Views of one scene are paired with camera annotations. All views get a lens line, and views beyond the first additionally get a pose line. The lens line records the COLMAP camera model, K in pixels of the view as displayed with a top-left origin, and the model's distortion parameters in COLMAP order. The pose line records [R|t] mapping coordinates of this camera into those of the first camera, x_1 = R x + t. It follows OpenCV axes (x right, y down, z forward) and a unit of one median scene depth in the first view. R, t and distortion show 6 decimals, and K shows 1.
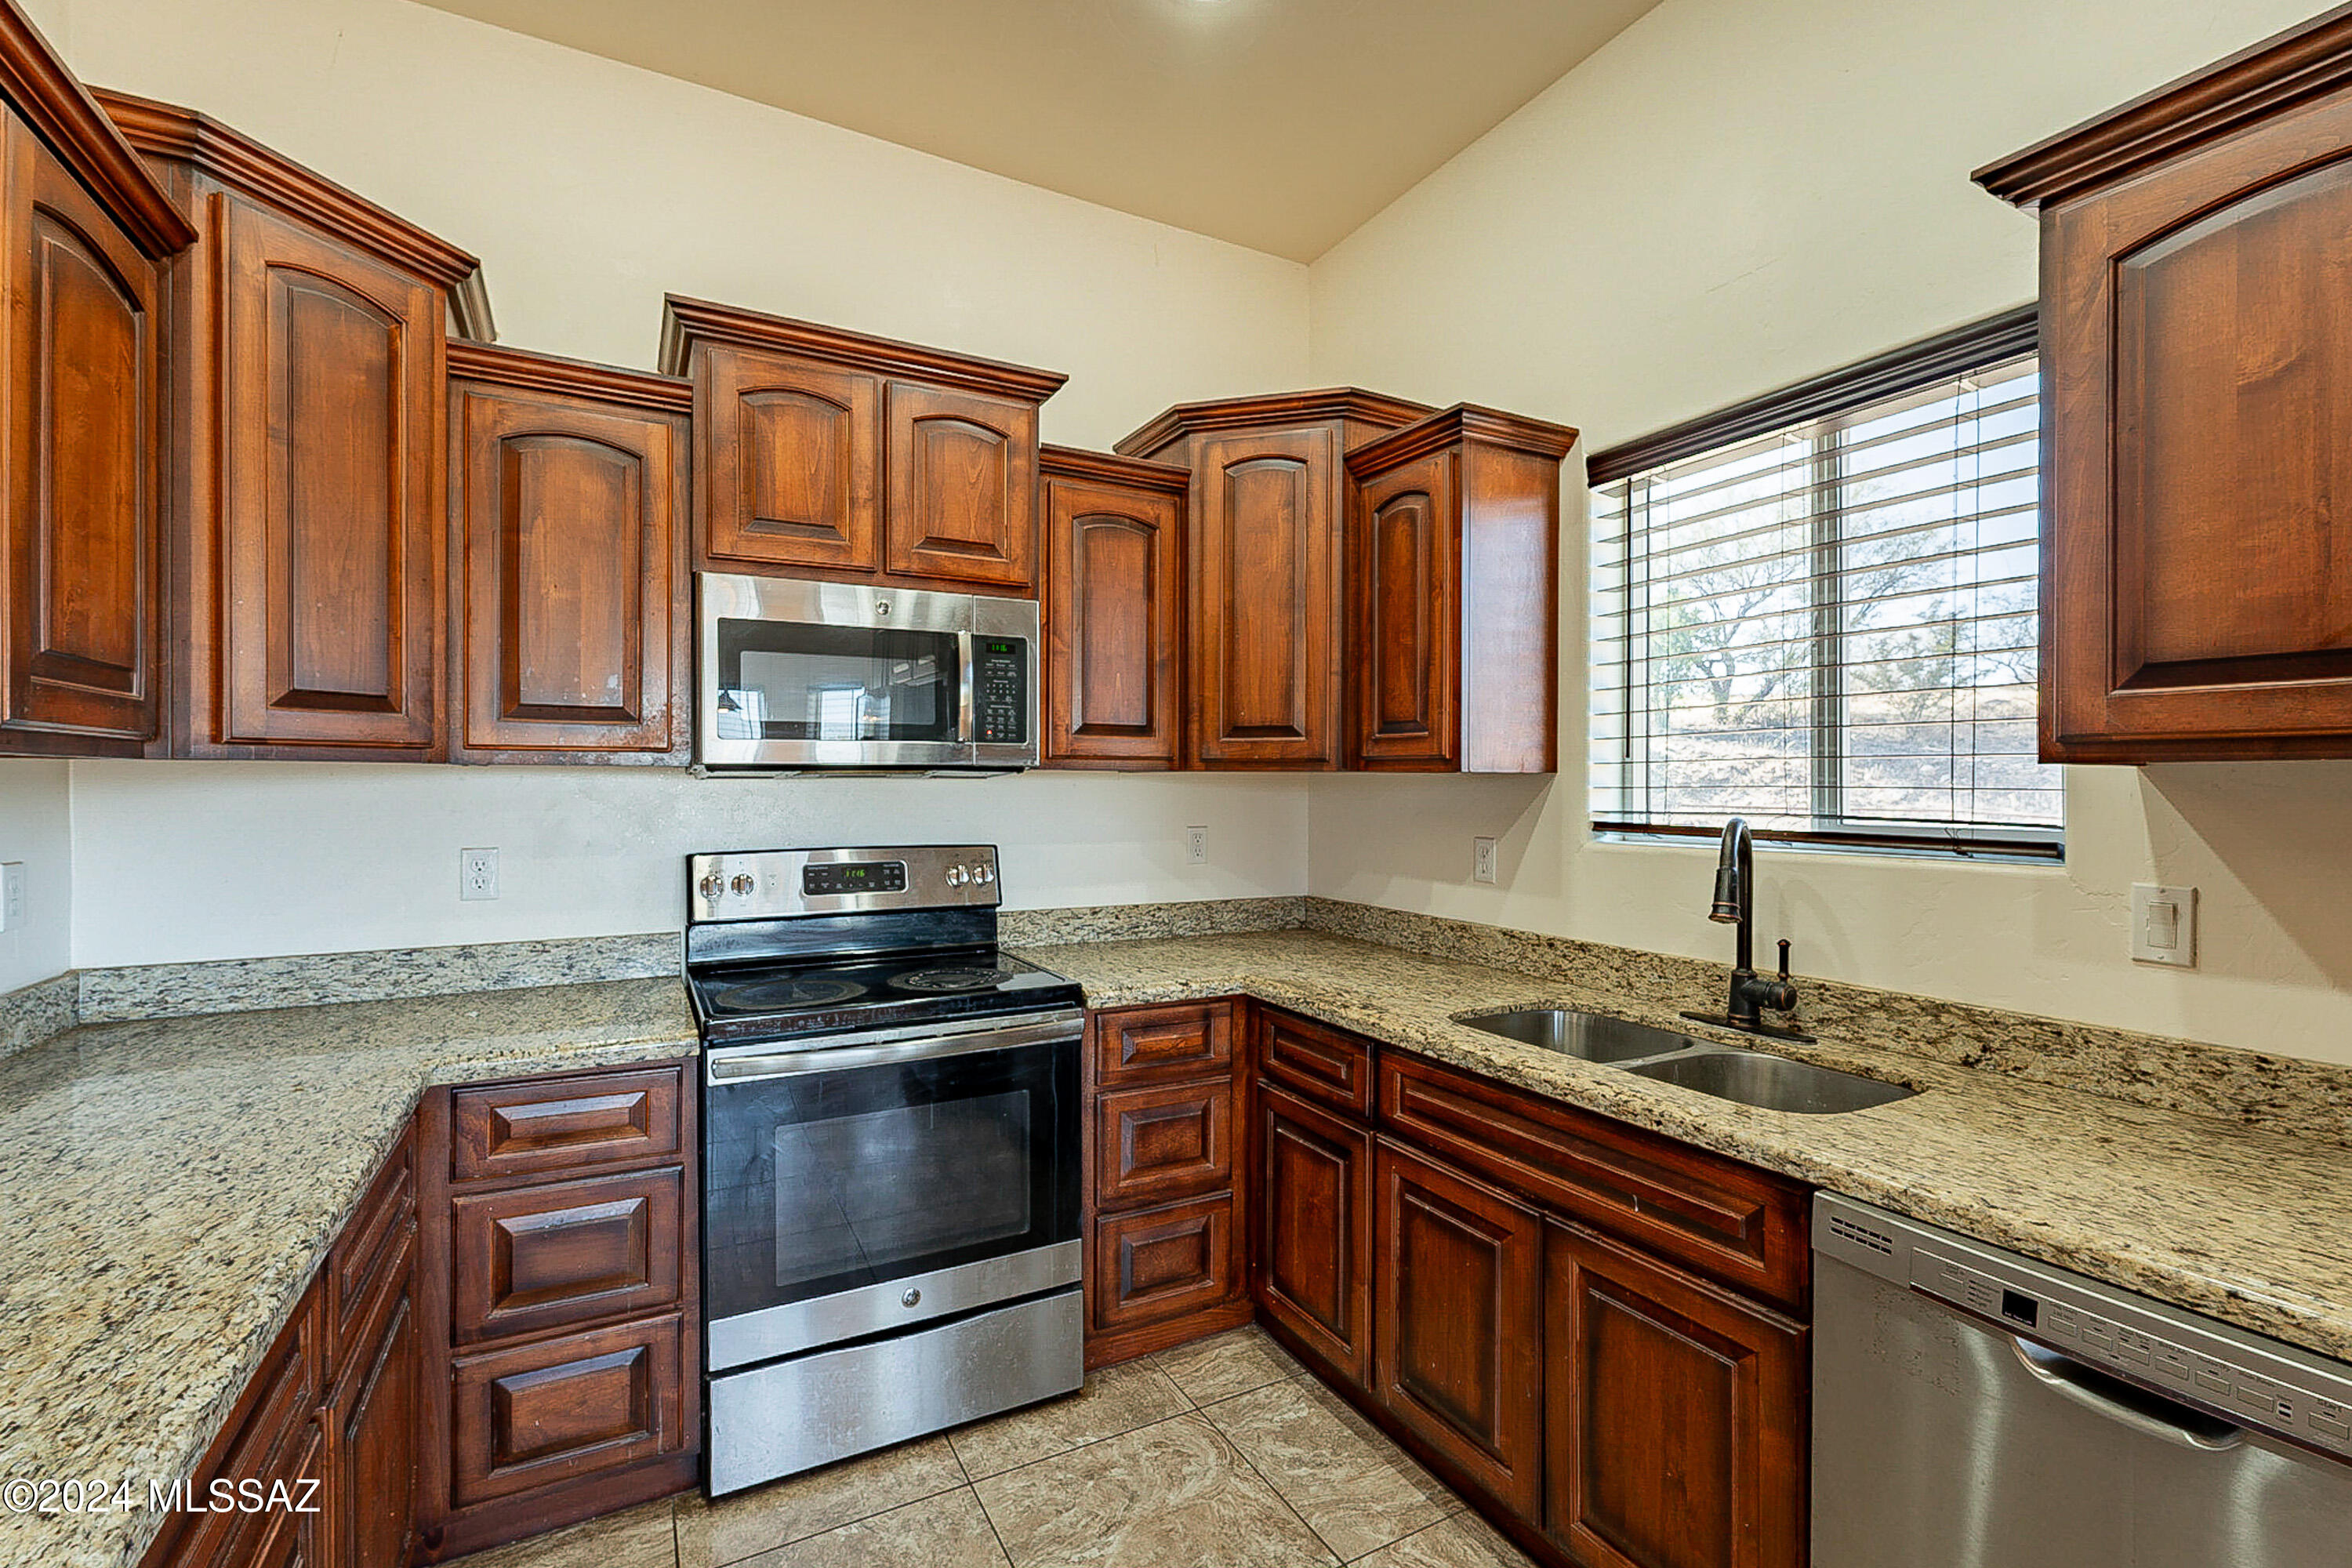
lens RADIAL K [[1035.1, 0, 1158.4], [0, 1035.1, 787.5], [0, 0, 1]] dist [0.004815, -0.000658]
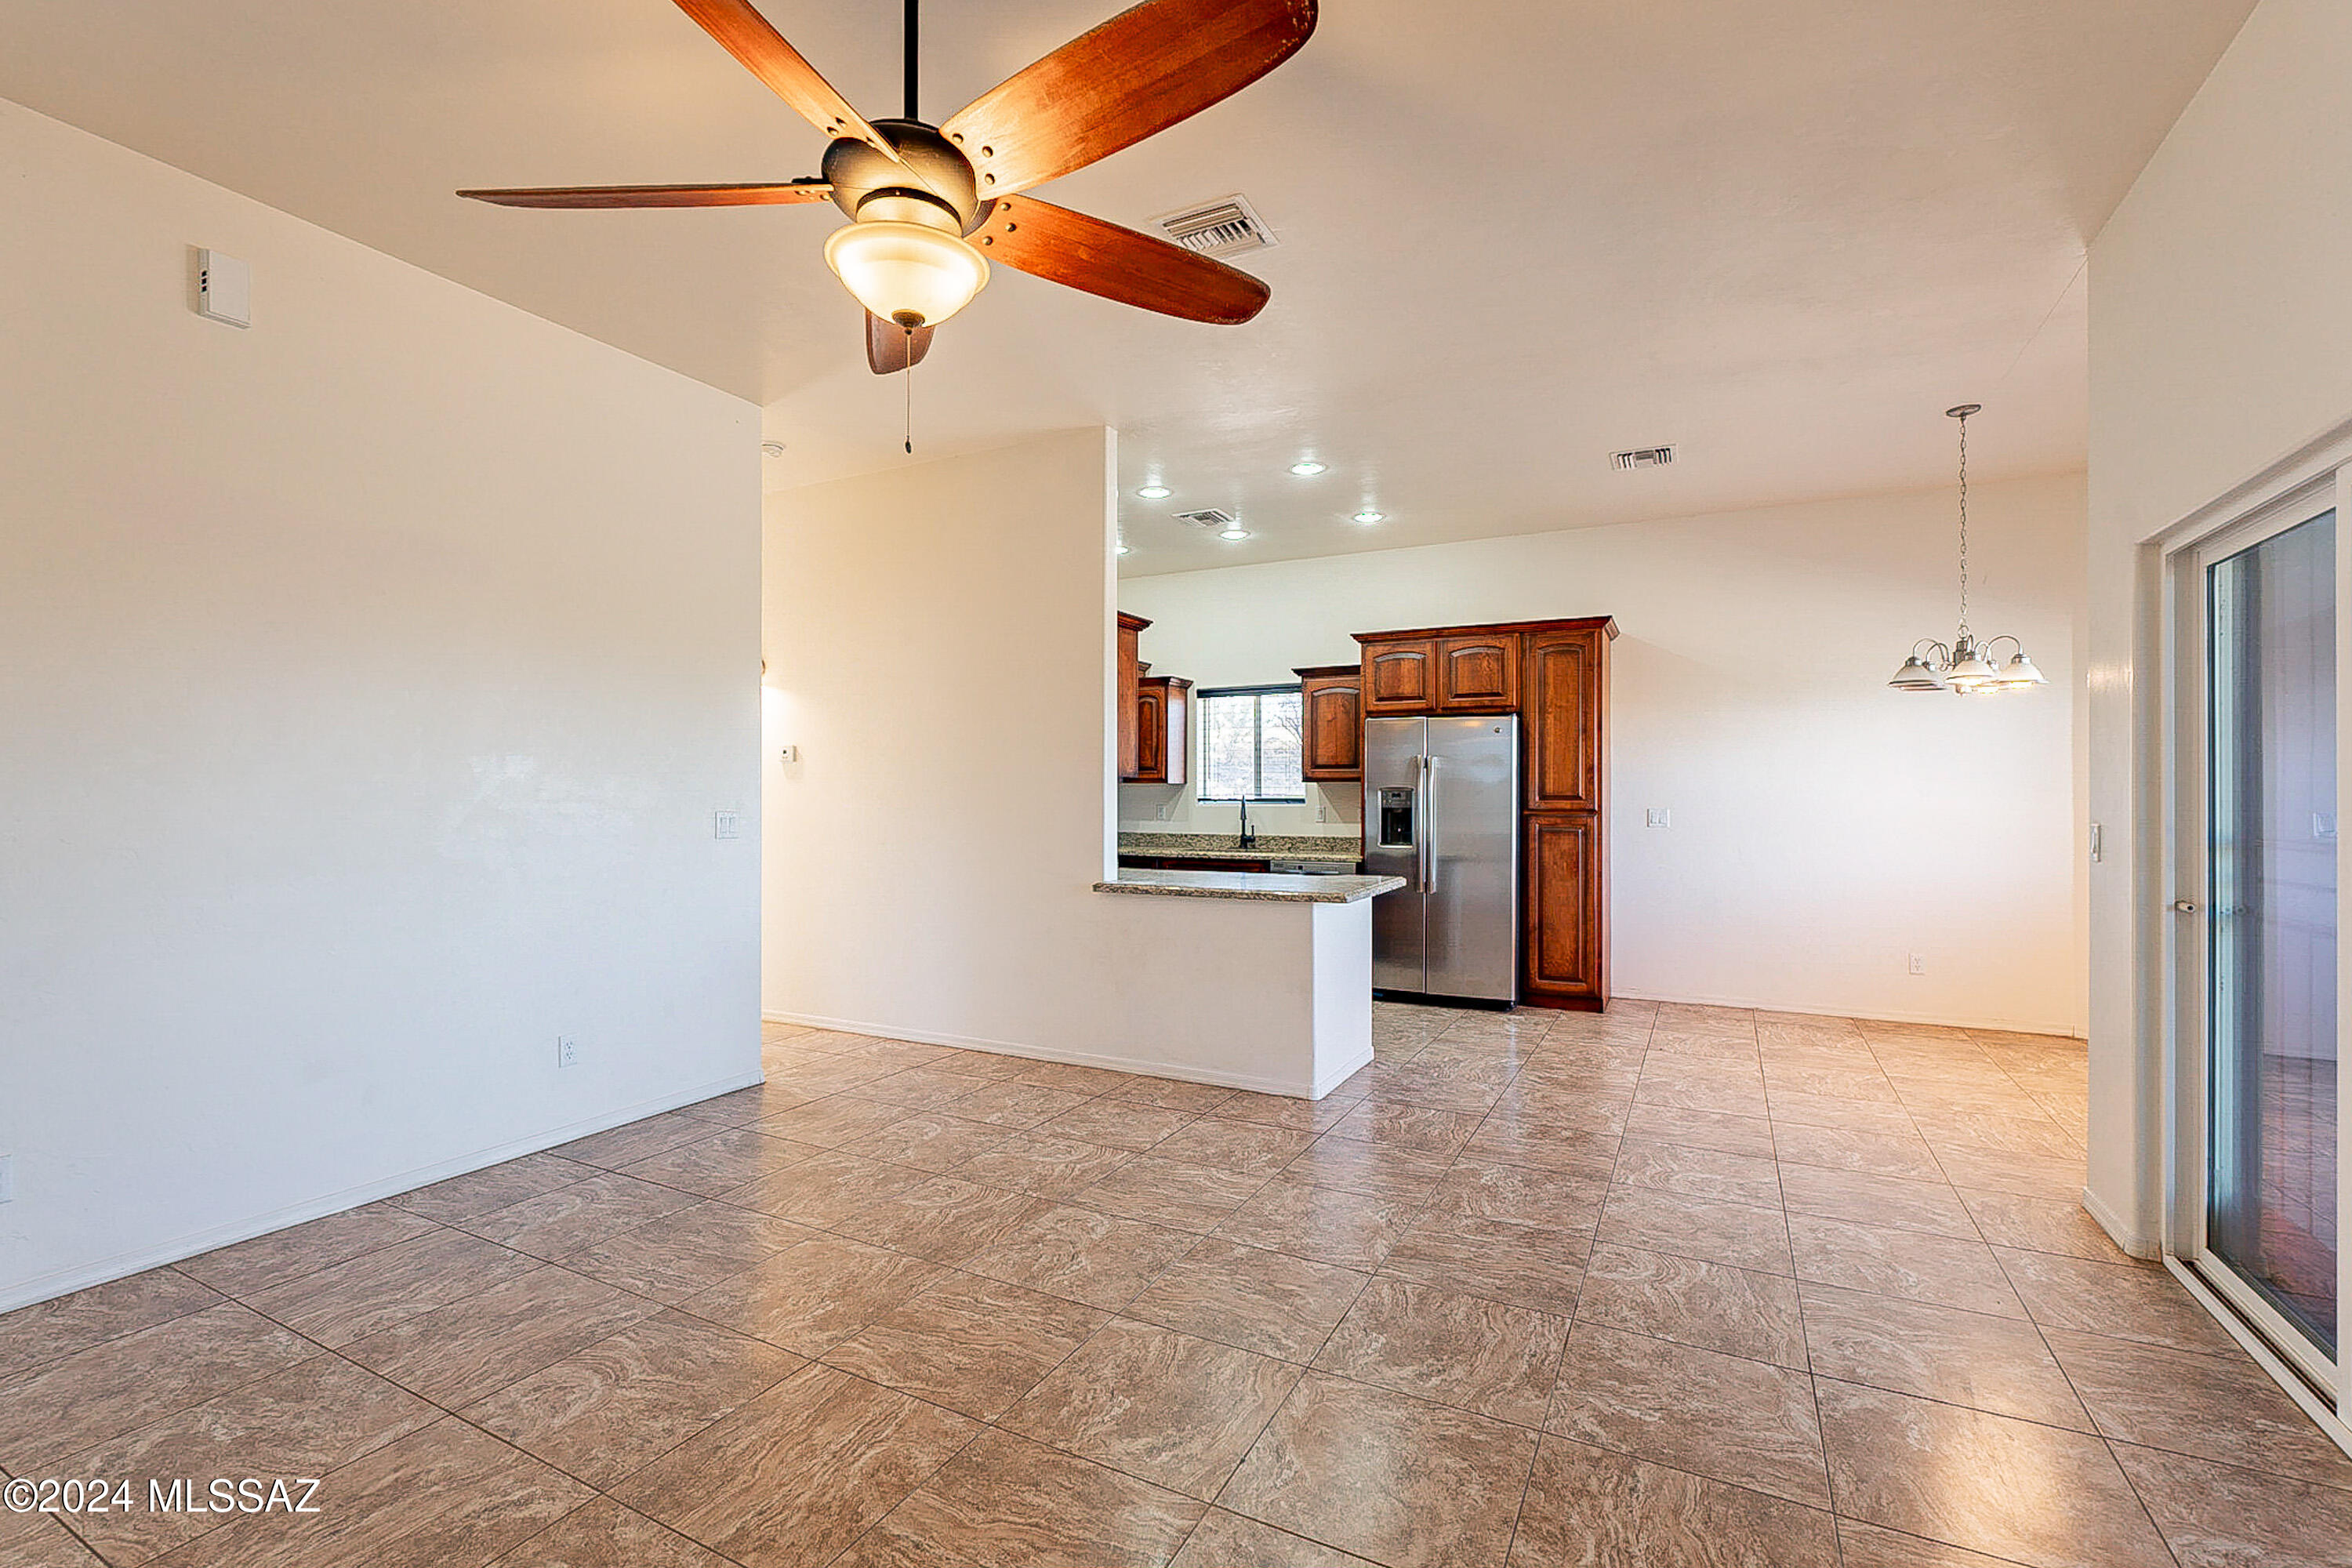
lens RADIAL K [[1035.1, 0, 1169.0], [0, 1035.1, 789.6], [0, 0, 1]] dist [0.004815, -0.000658]
pose [[0.825183, -0.001349, 0.564864, -1.970559], [0.004691, 0.999979, -0.004465, 0.023311], [-0.564846, 0.006334, 0.825172, -2.174102]]
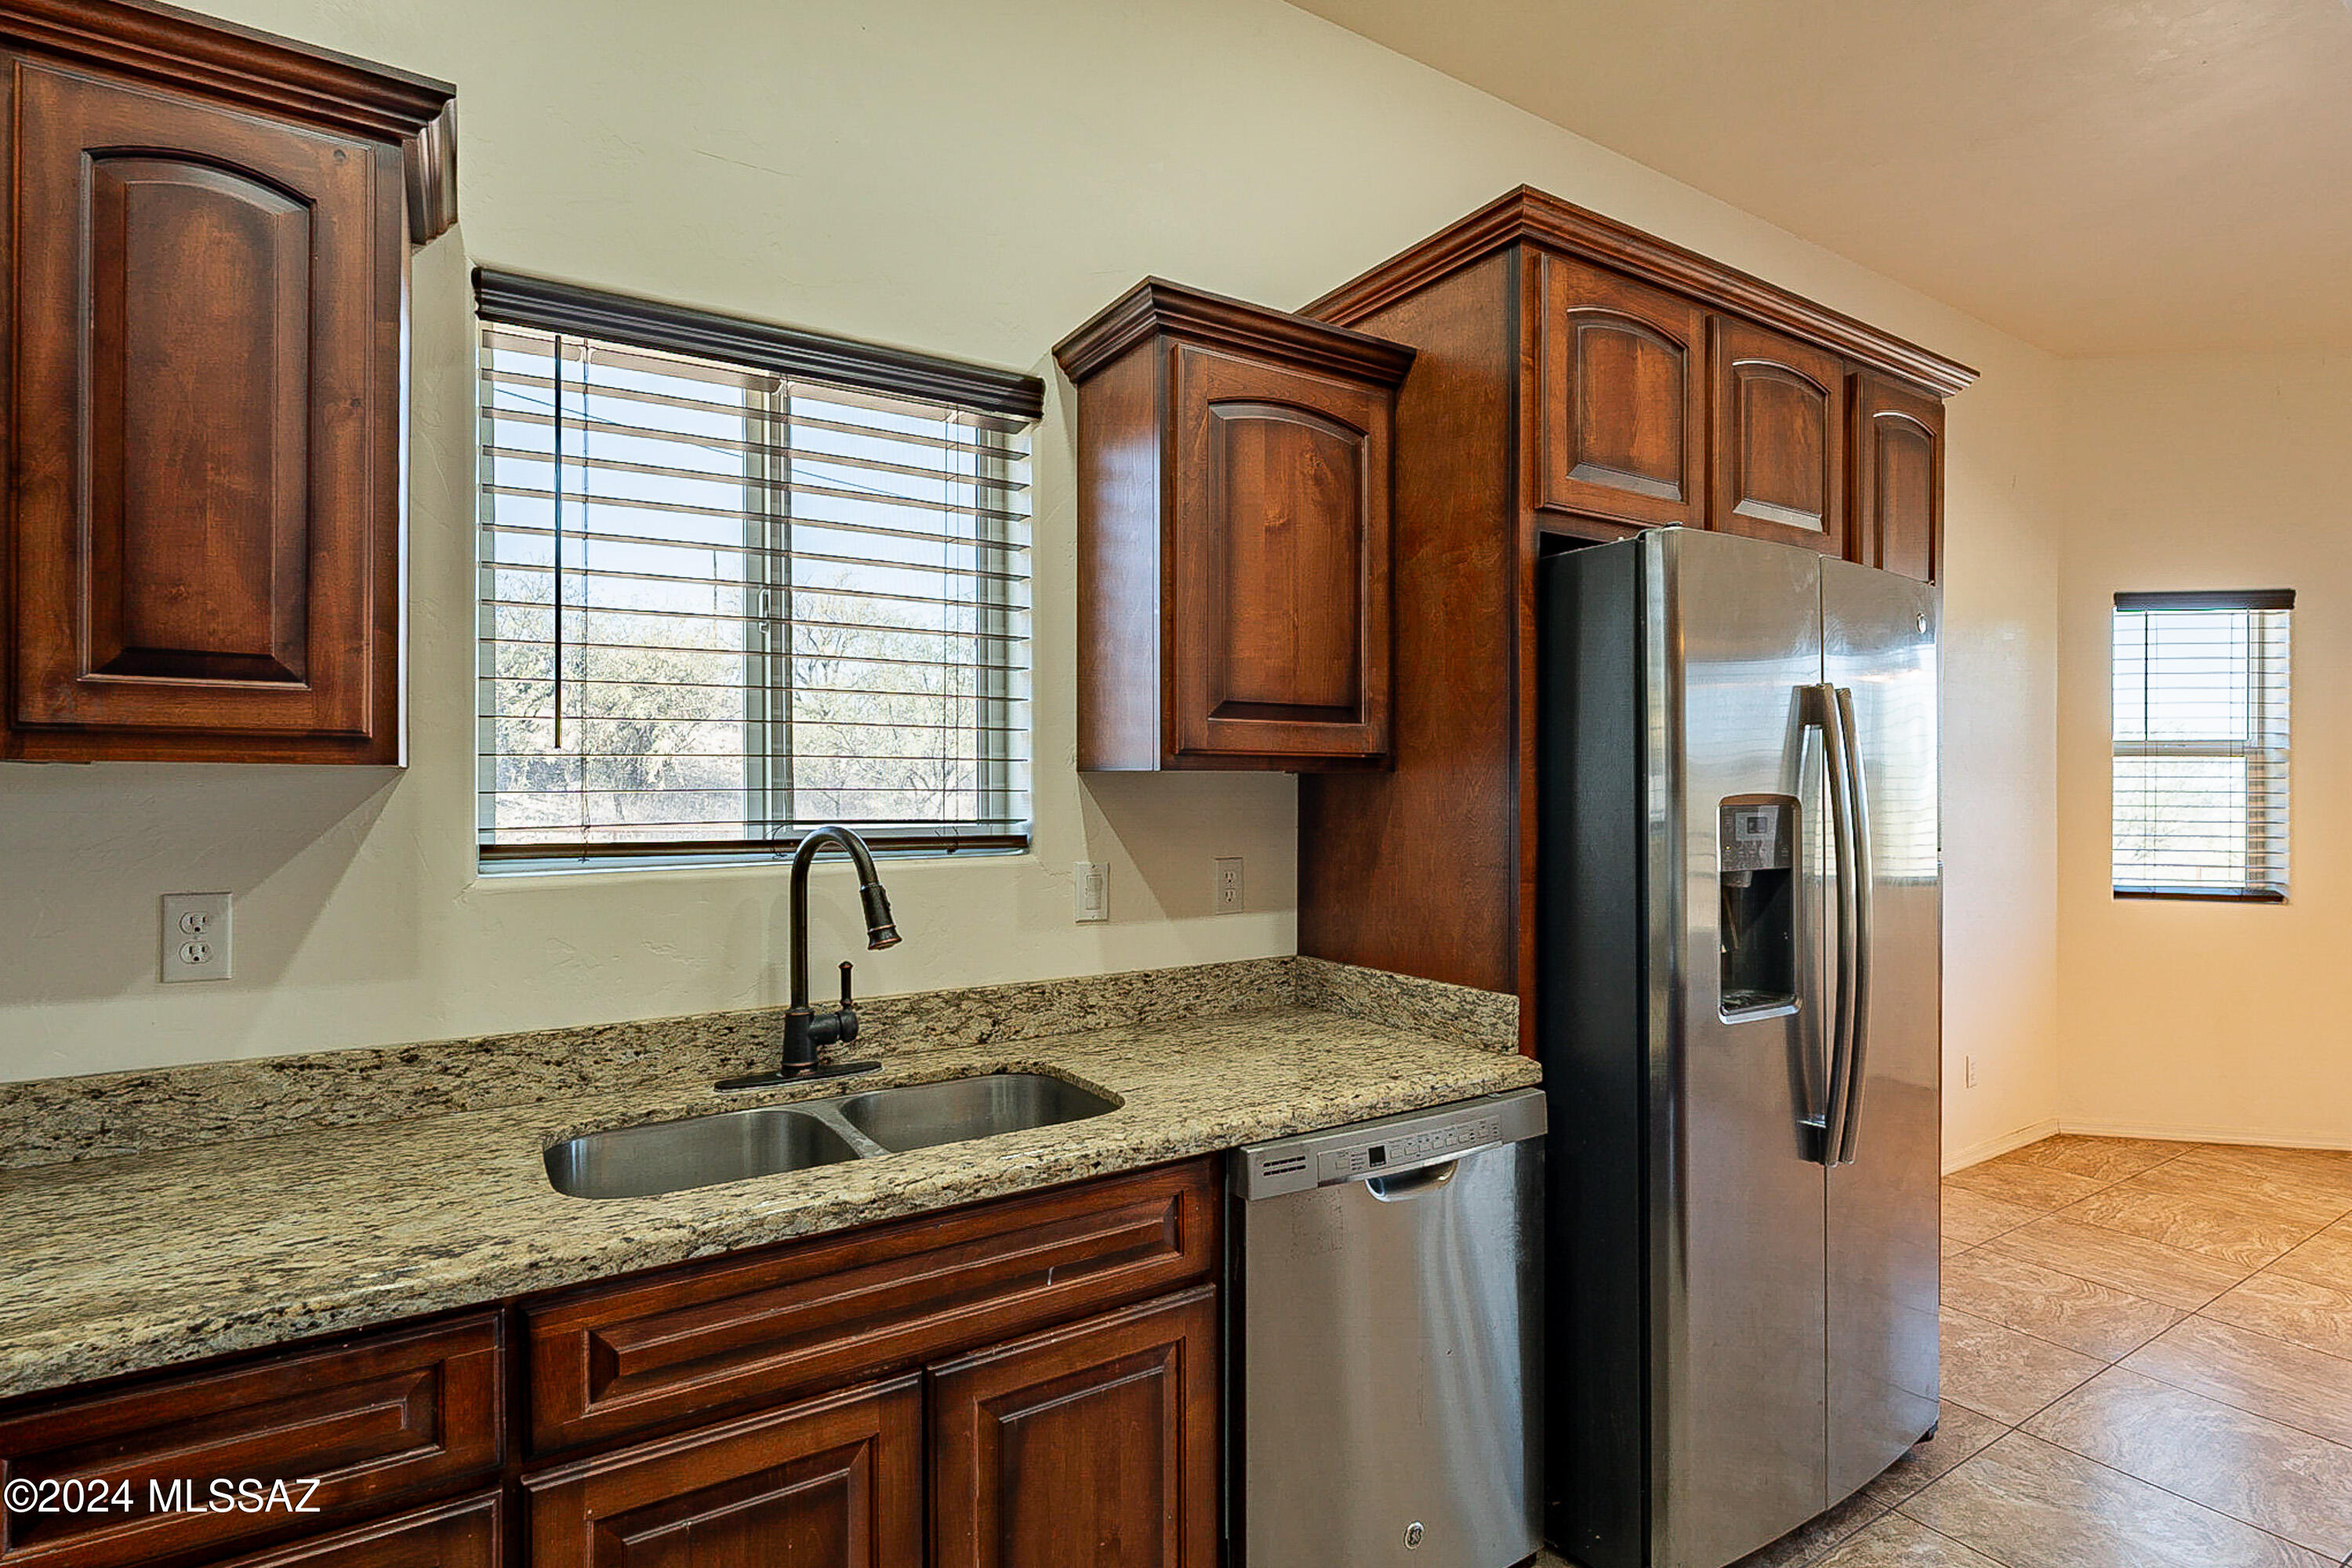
lens RADIAL K [[1176.7, 0, 1179.3], [0, 1176.7, 790.7], [0, 0, 1]] dist [0.000209, -0.000353]
pose [[-0.087553, -0.006317, 0.996140, -0.426788], [0.003603, 0.999971, 0.006658, -0.005347], [-0.996153, 0.004172, -0.087528, 0.808783]]
